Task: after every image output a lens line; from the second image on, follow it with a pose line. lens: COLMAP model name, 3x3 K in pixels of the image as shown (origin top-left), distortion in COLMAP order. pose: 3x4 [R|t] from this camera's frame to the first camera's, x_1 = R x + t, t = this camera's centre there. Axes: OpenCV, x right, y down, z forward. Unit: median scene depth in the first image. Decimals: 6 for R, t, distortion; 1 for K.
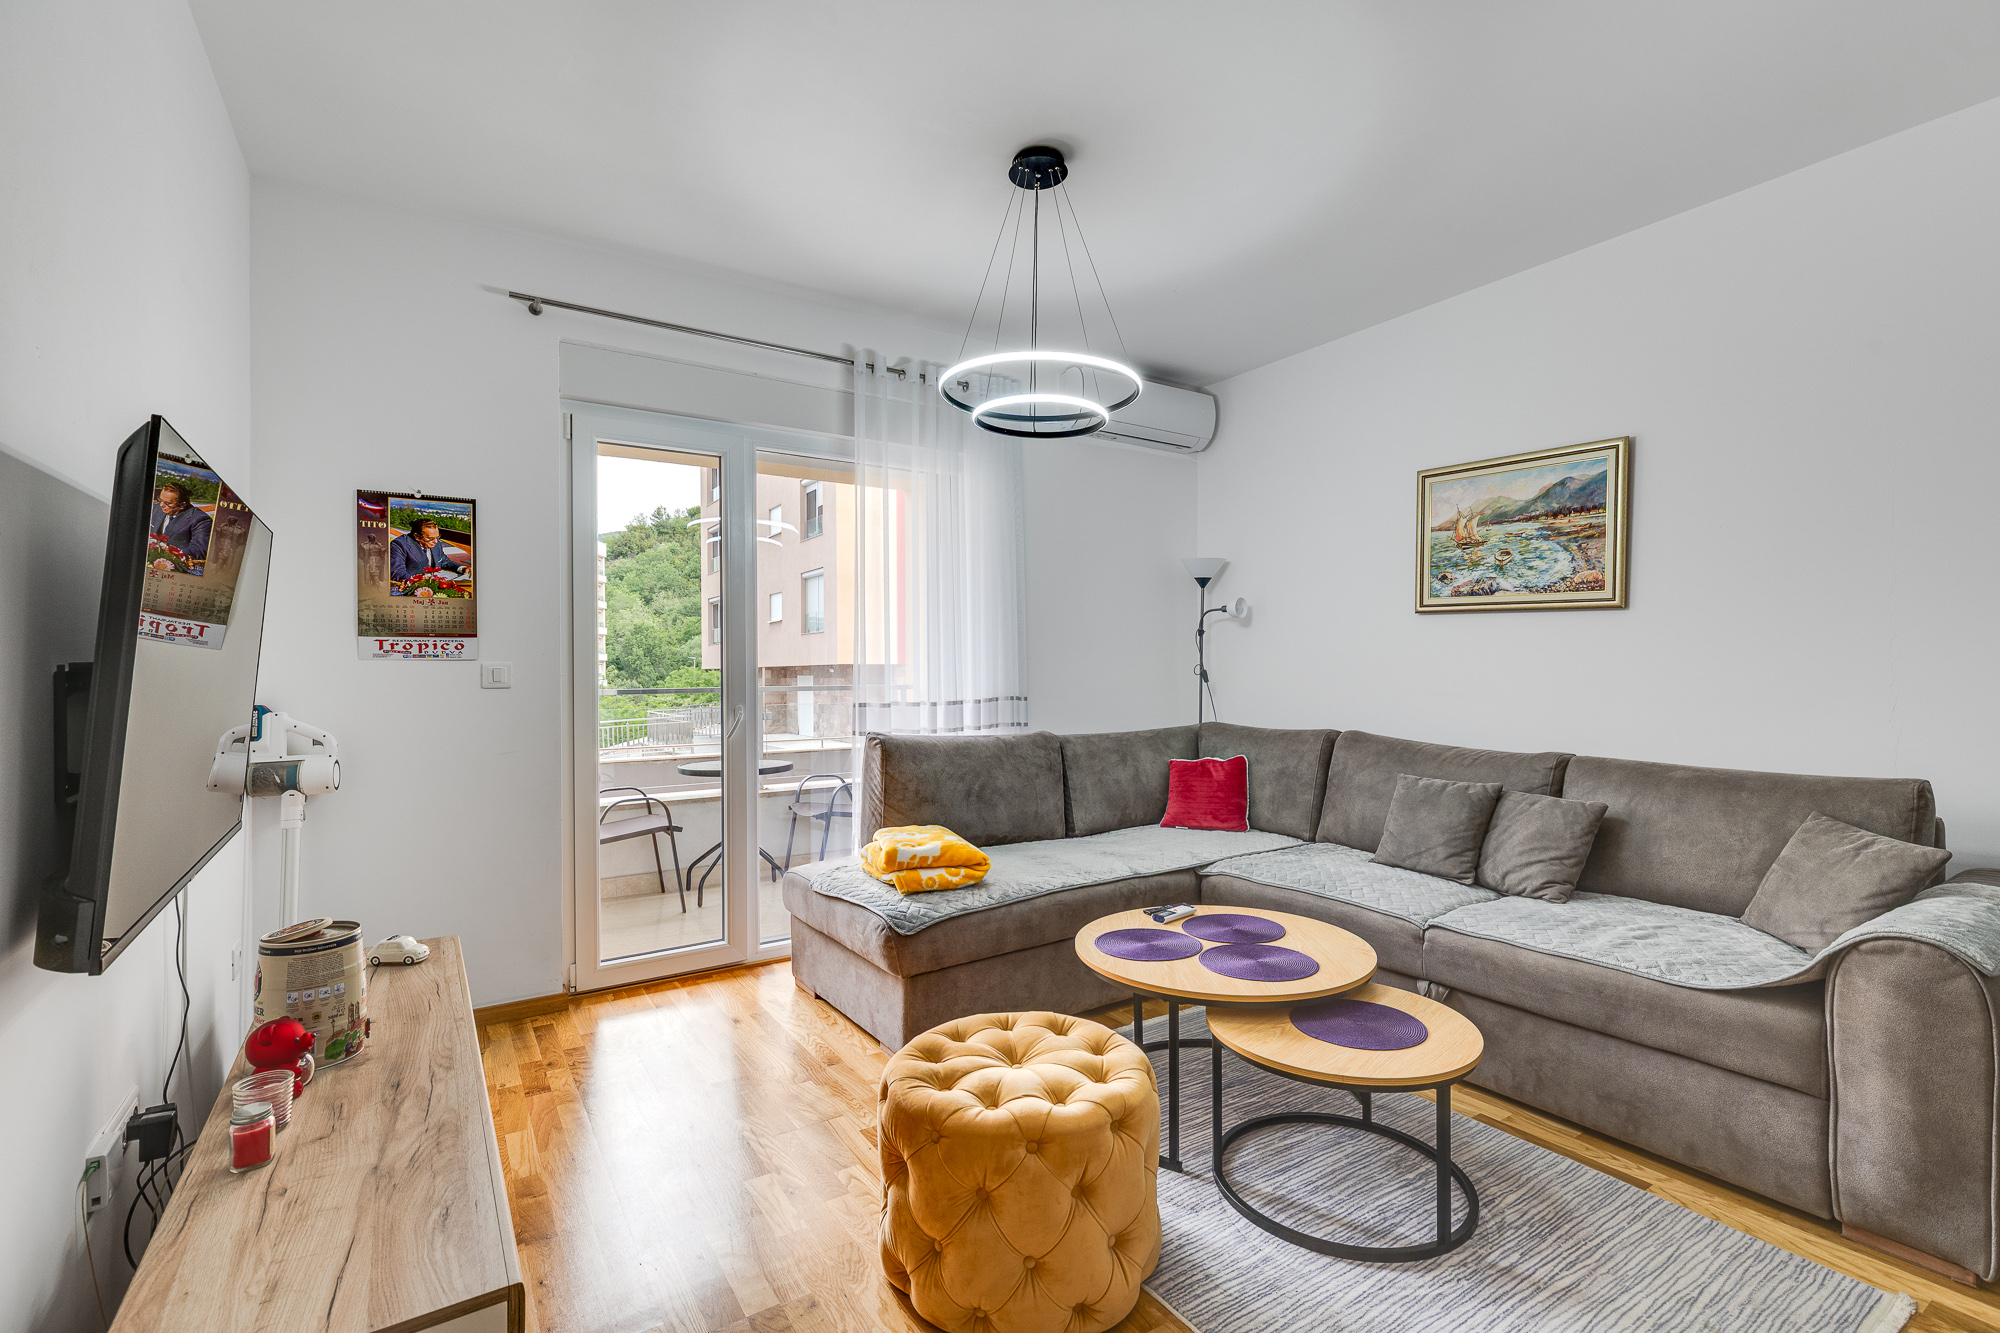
lens RADIAL K [[906.7, 0, 998.7], [0, 906.7, 669.7], [0, 0, 1]] dist [-0.000626, -0.000035]
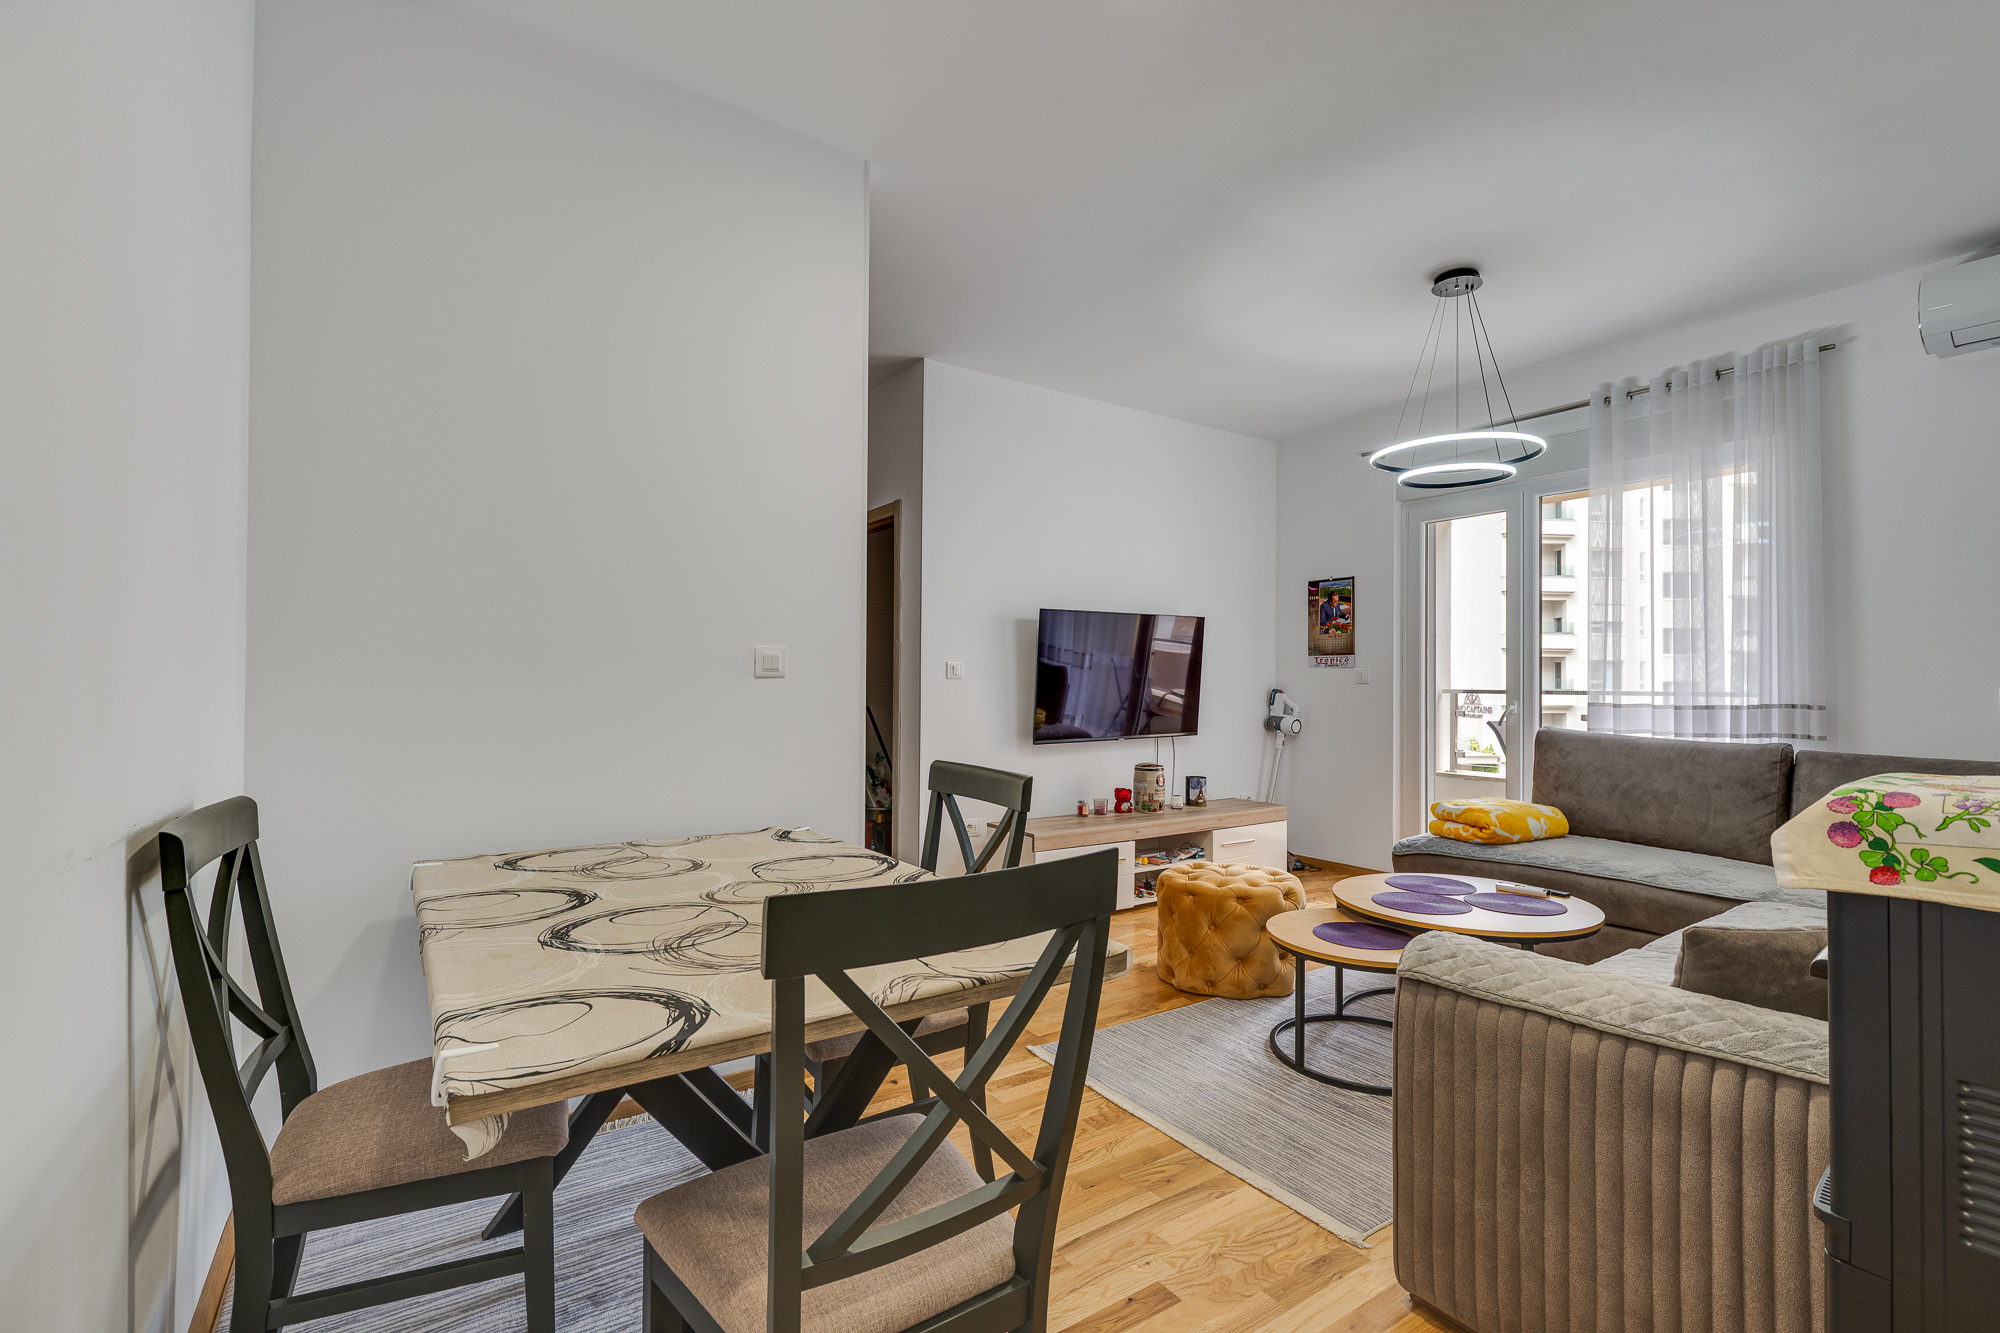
lens RADIAL K [[906.7, 0, 999.8], [0, 906.7, 665.9], [0, 0, 1]] dist [-0.000626, -0.000035]
pose [[0.004481, -0.005979, -0.999972, 1.196646], [0.002661, 0.999979, -0.005967, -0.005408], [0.999986, -0.002634, 0.004497, 0.309844]]
